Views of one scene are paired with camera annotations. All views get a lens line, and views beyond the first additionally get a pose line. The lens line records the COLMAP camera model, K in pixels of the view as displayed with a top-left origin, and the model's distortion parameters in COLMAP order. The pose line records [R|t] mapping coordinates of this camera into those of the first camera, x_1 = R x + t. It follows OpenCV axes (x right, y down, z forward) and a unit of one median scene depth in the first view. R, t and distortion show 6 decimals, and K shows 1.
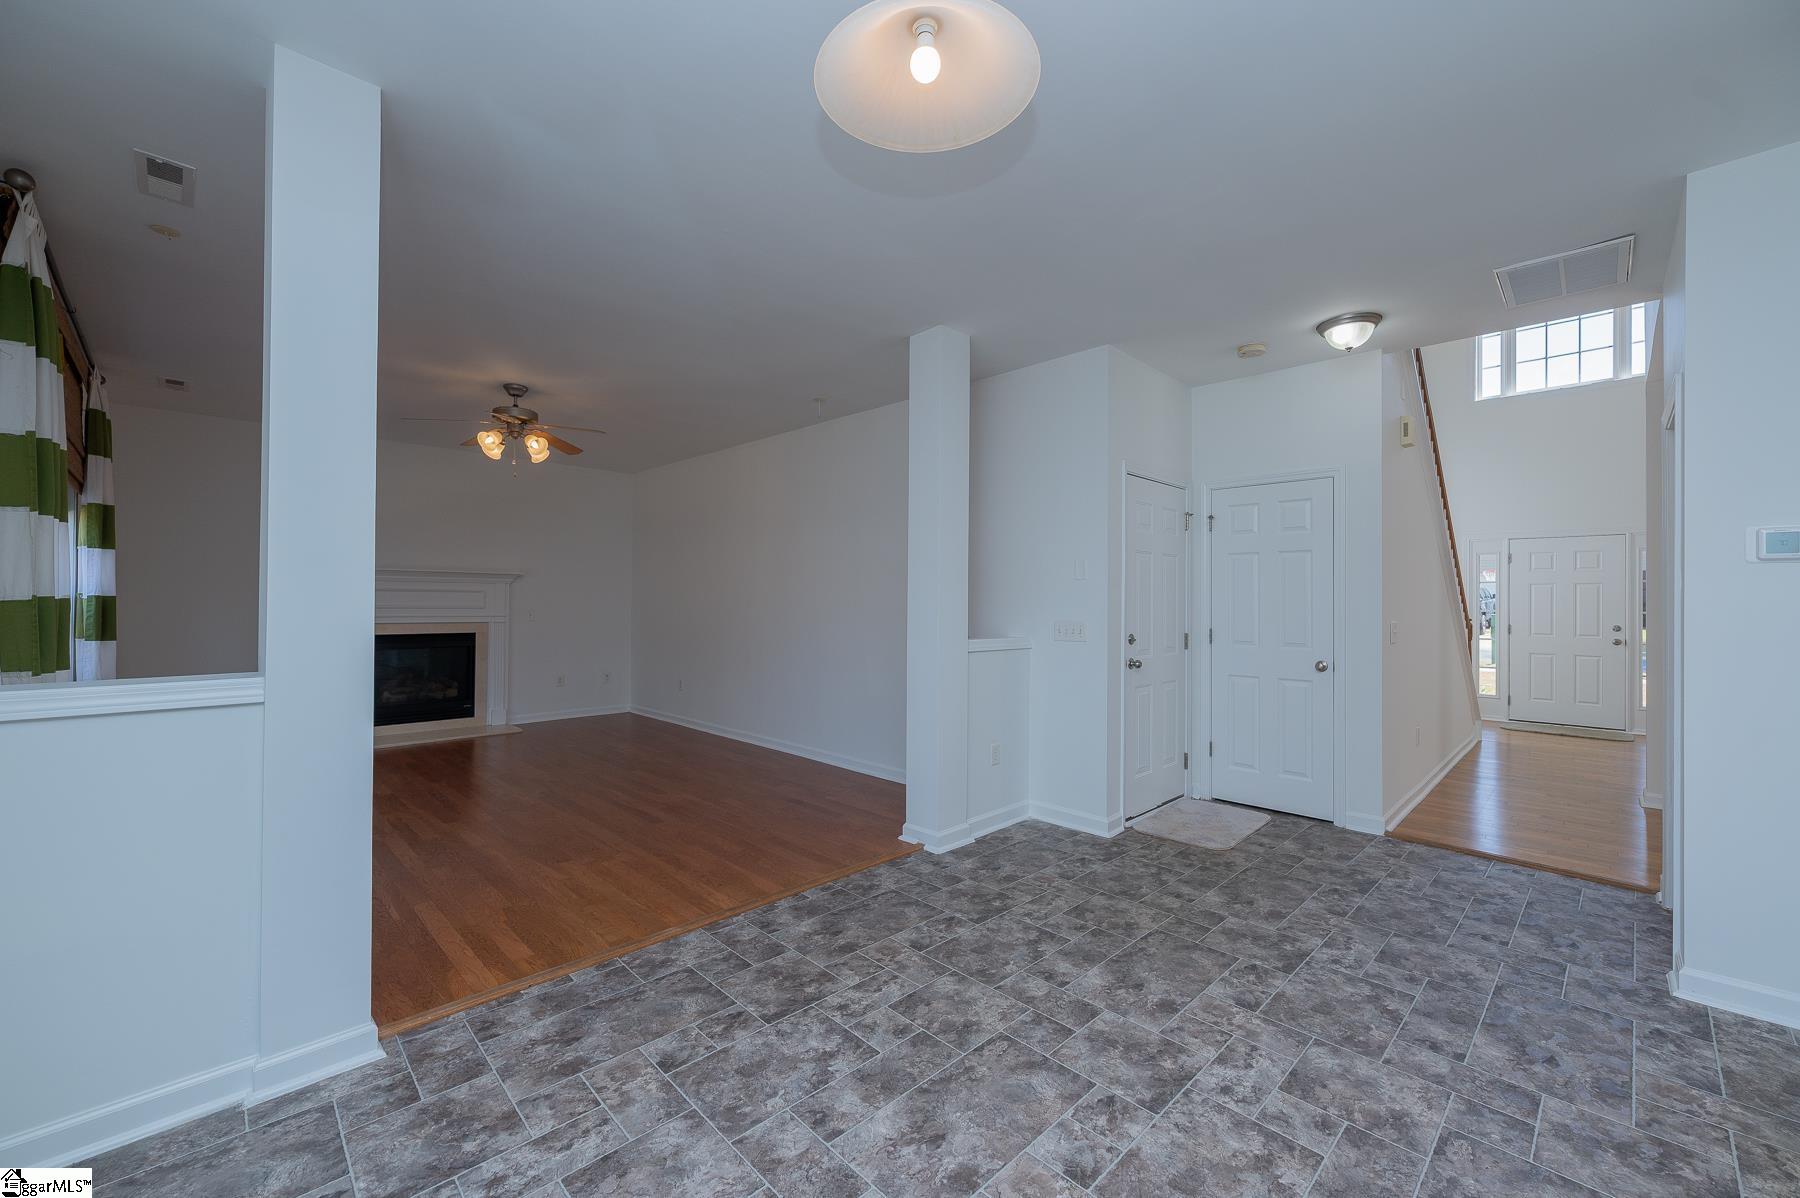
lens RADIAL K [[713.3, 0, 894.4], [0, 713.3, 601.2], [0, 0, 1]] dist [-0.007611, 0.000070]
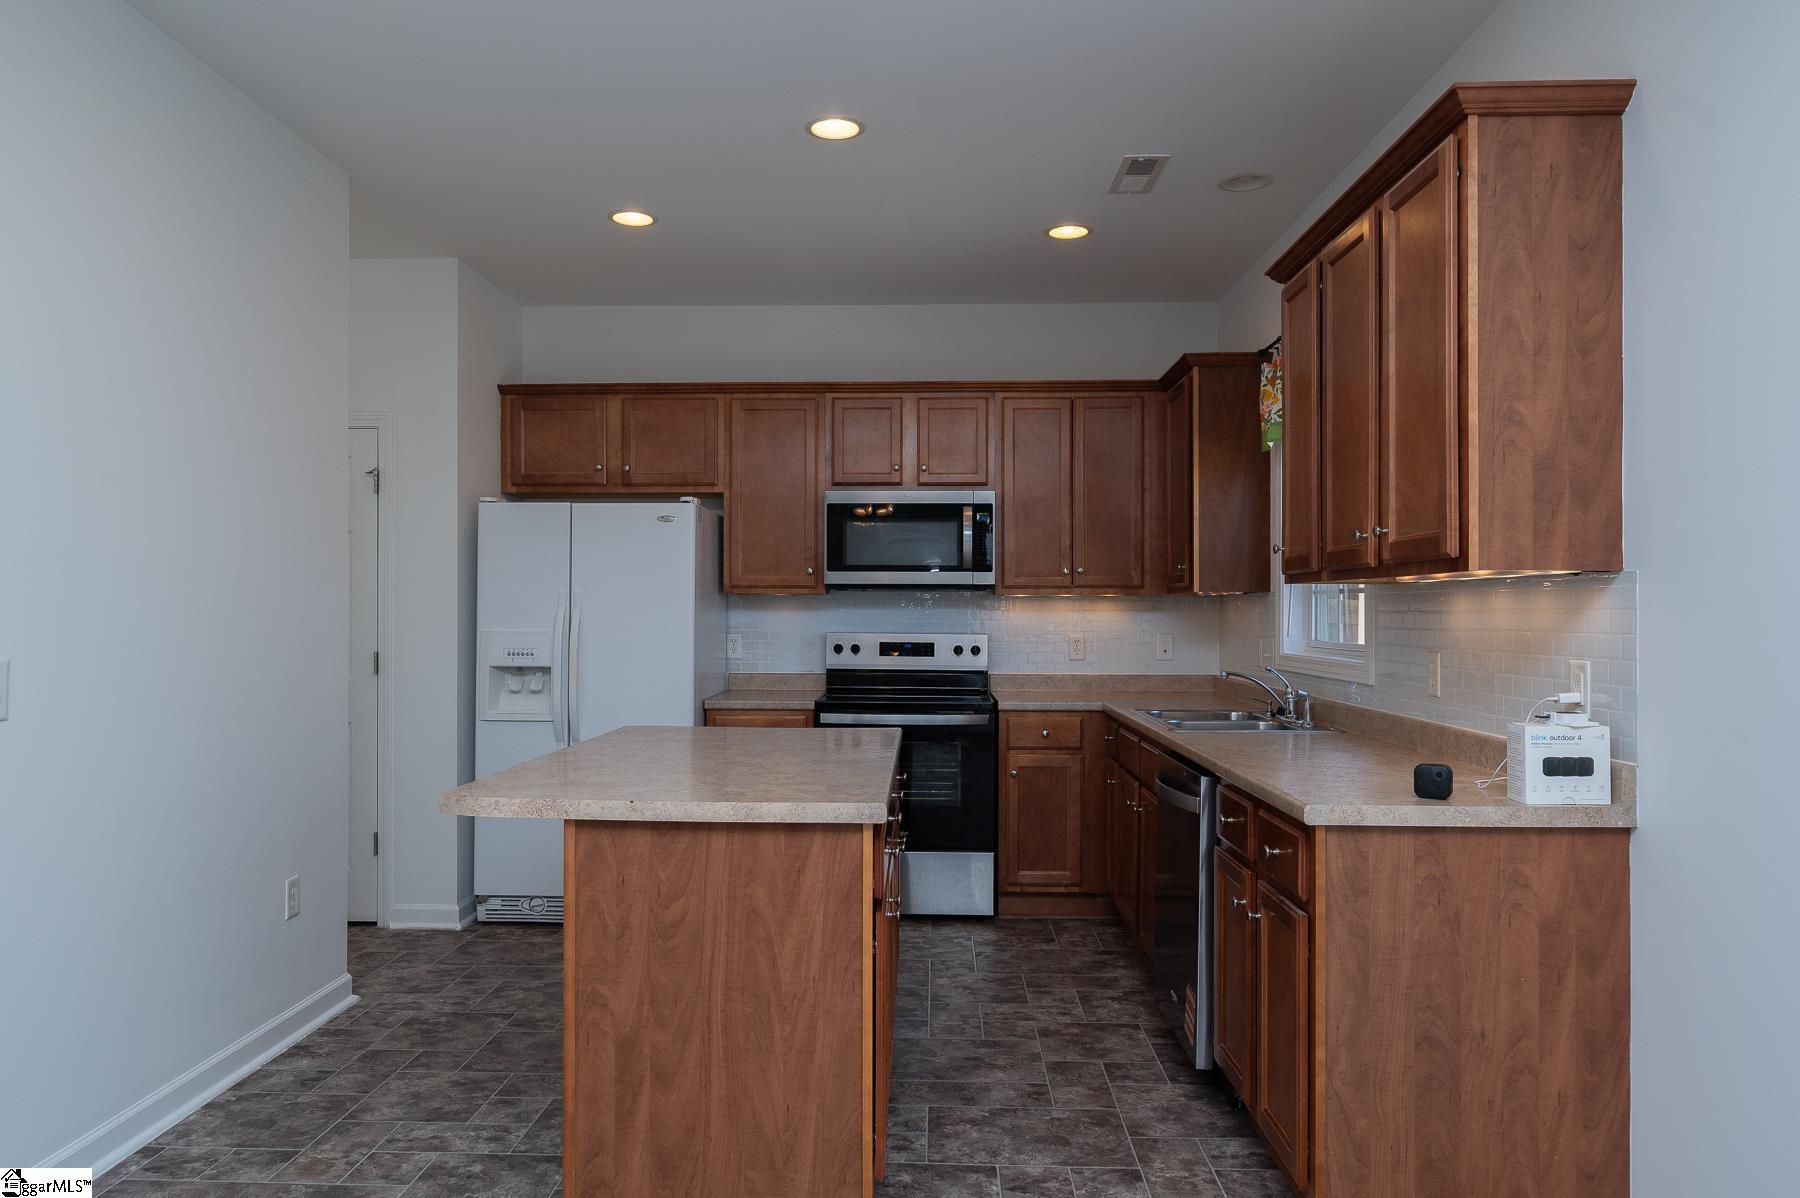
lens RADIAL K [[1204.0, 0, 888.3], [0, 1204.0, 604.3], [0, 0, 1]] dist [0.023614, -0.000944]
pose [[-0.685584, -0.002813, 0.727988, -0.113427], [-0.004038, 0.999992, 0.000060, -0.000095], [-0.727982, -0.002898, -0.685590, 0.366725]]
